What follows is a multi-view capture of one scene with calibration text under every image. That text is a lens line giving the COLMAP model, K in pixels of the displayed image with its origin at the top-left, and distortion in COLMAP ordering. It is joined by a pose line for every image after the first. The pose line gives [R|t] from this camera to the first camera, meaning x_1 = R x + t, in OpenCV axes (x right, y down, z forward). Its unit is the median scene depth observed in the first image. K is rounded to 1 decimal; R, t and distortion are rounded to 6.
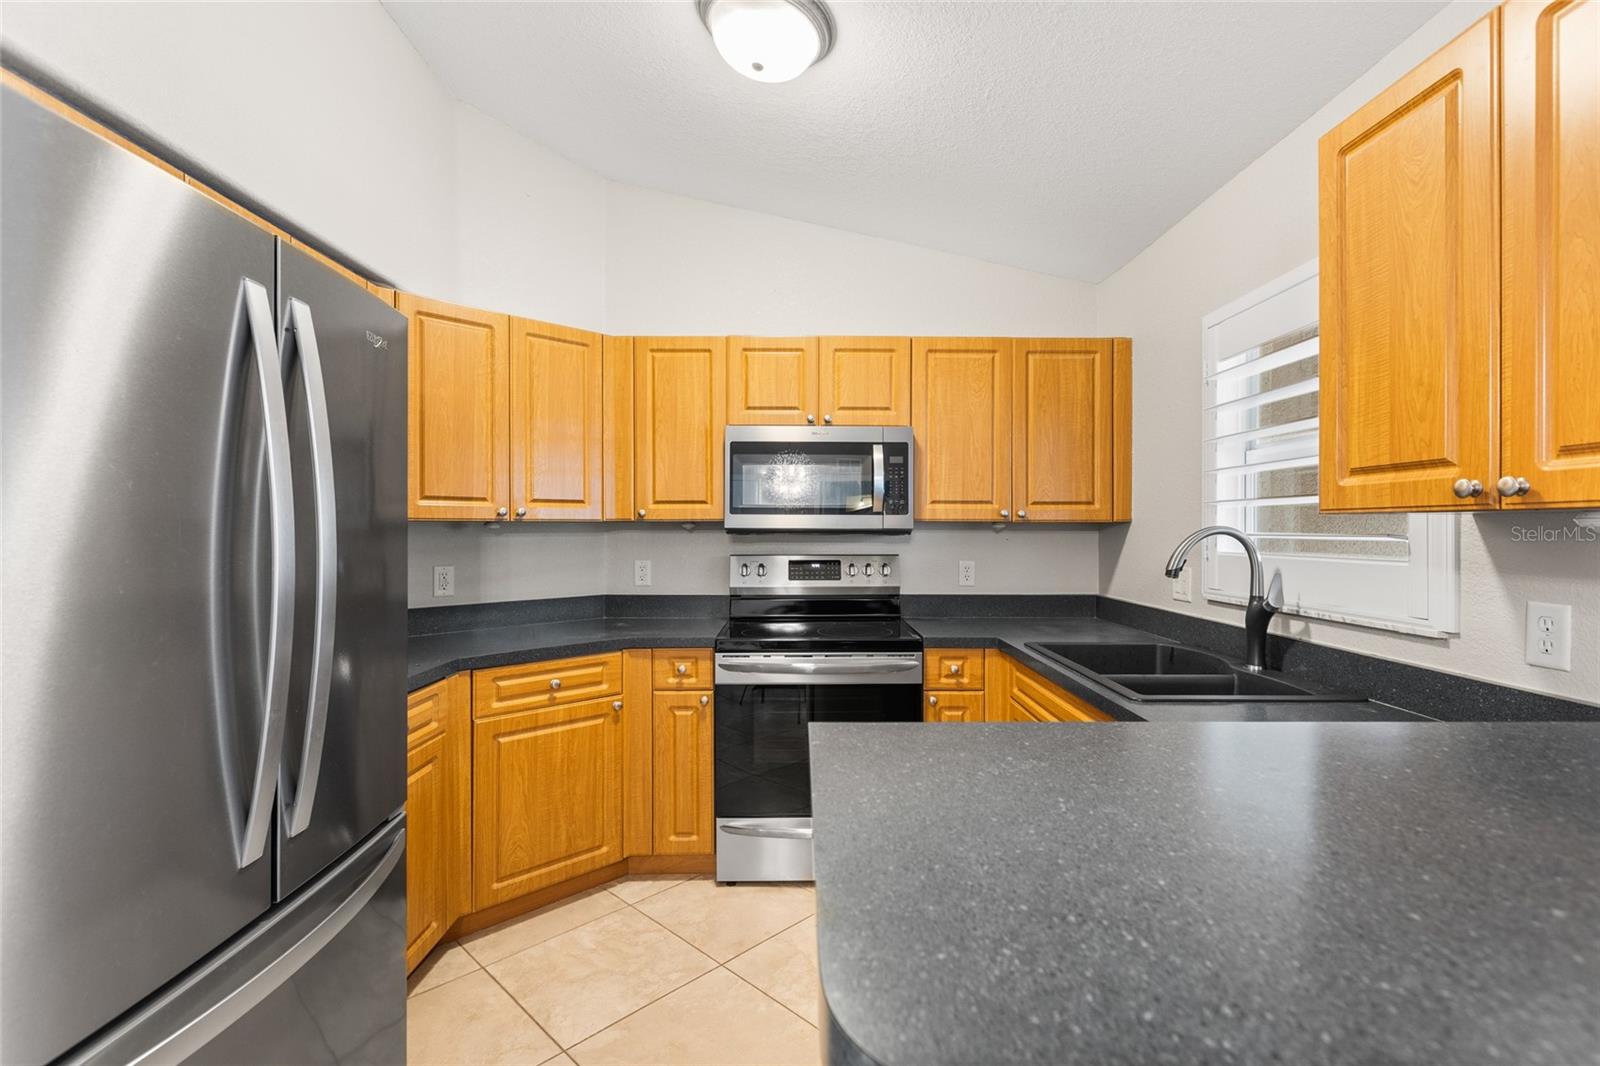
lens RADIAL K [[720.4, 0, 805.2], [0, 720.4, 529.3], [0, 0, 1]] dist [-0.000050, 0.000620]
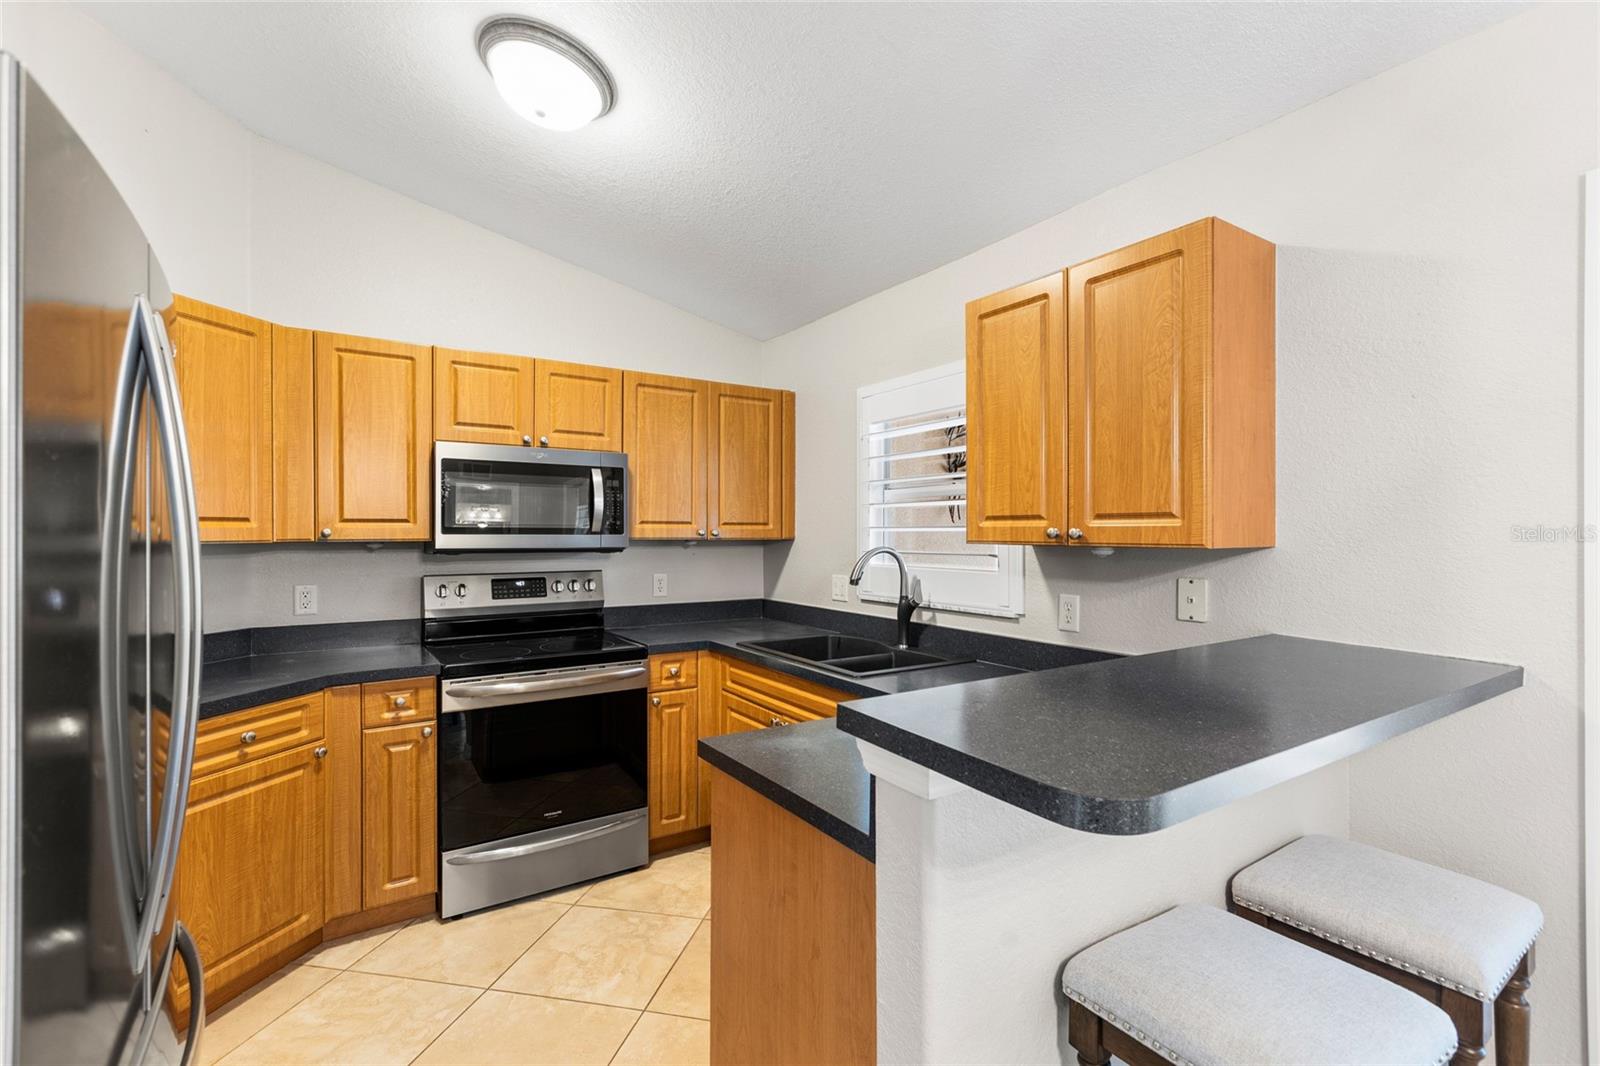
lens RADIAL K [[718.0, 0, 804.9], [0, 718.0, 532.0], [0, 0, 1]] dist [0.002727, 0.000215]
pose [[0.840944, 0.000084, 0.541122, -0.217426], [0.000238, 1.000000, -0.000526, -0.023483], [-0.541122, 0.000571, 0.840944, -0.061306]]
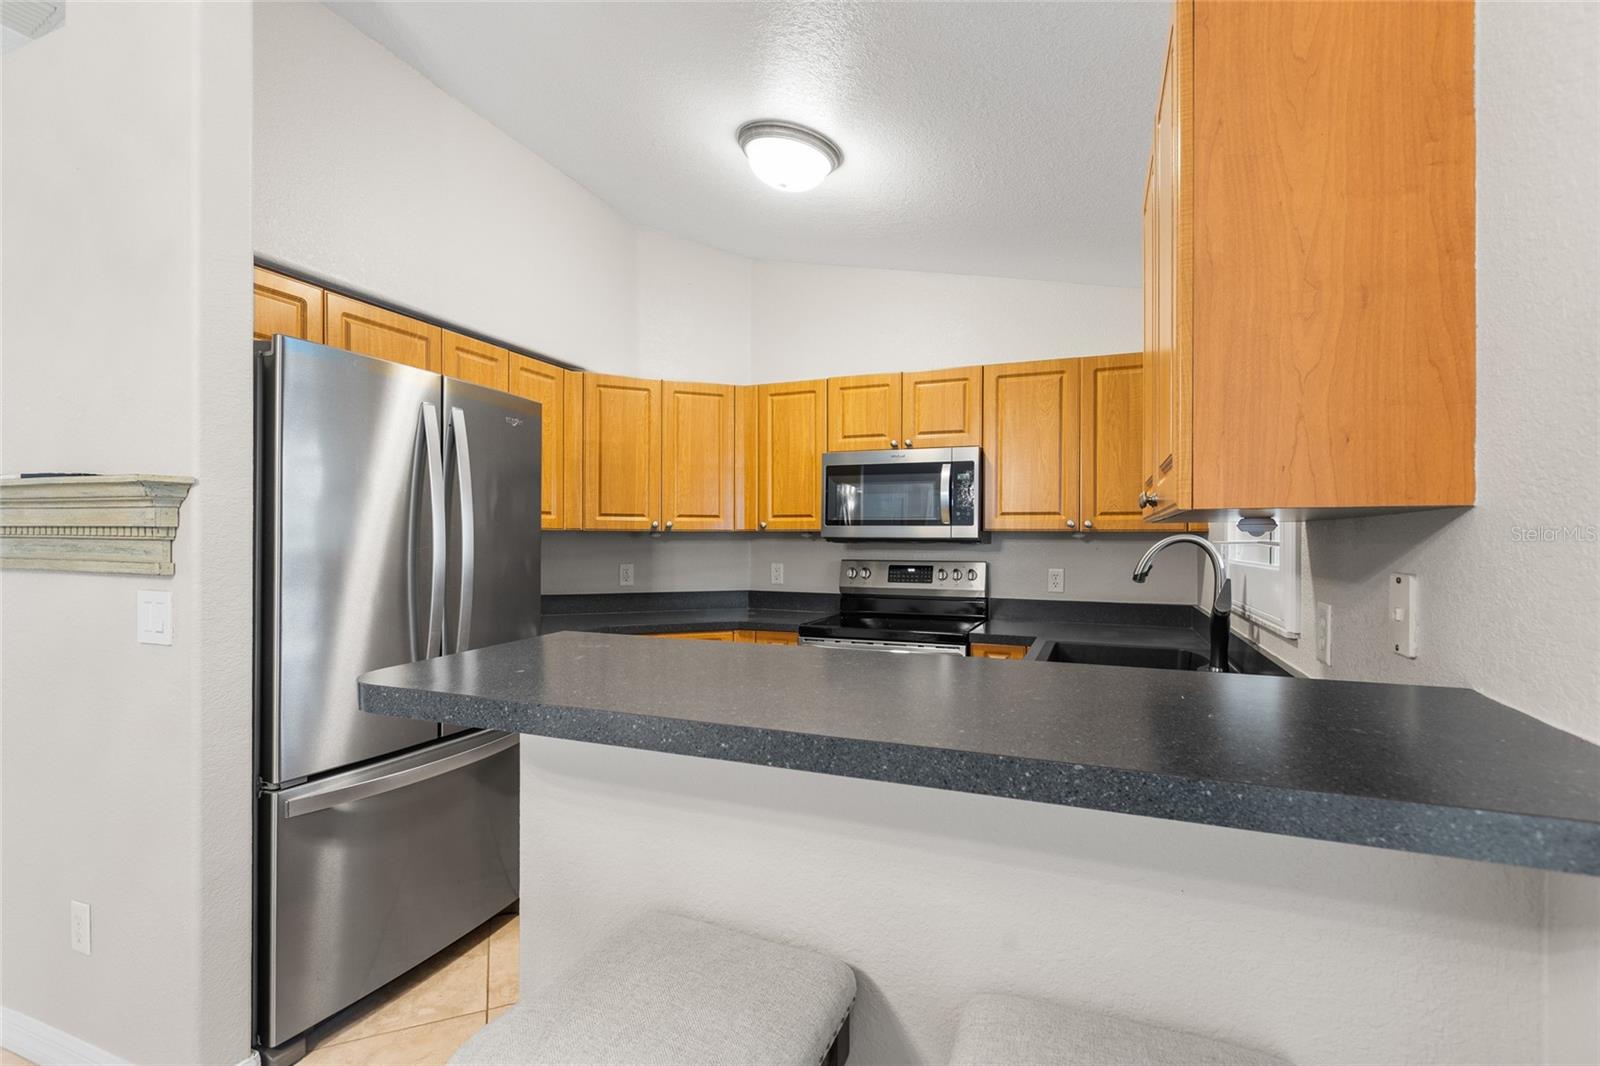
lens RADIAL K [[725.3, 0, 806.7], [0, 725.3, 537.7], [0, 0, 1]] dist [0.001496, 0.000196]
pose [[0.924358, 0.002009, -0.381522, 0.338307], [-0.003922, 0.999983, -0.004237, 0.004885], [0.381507, 0.005413, 0.924350, -0.146037]]
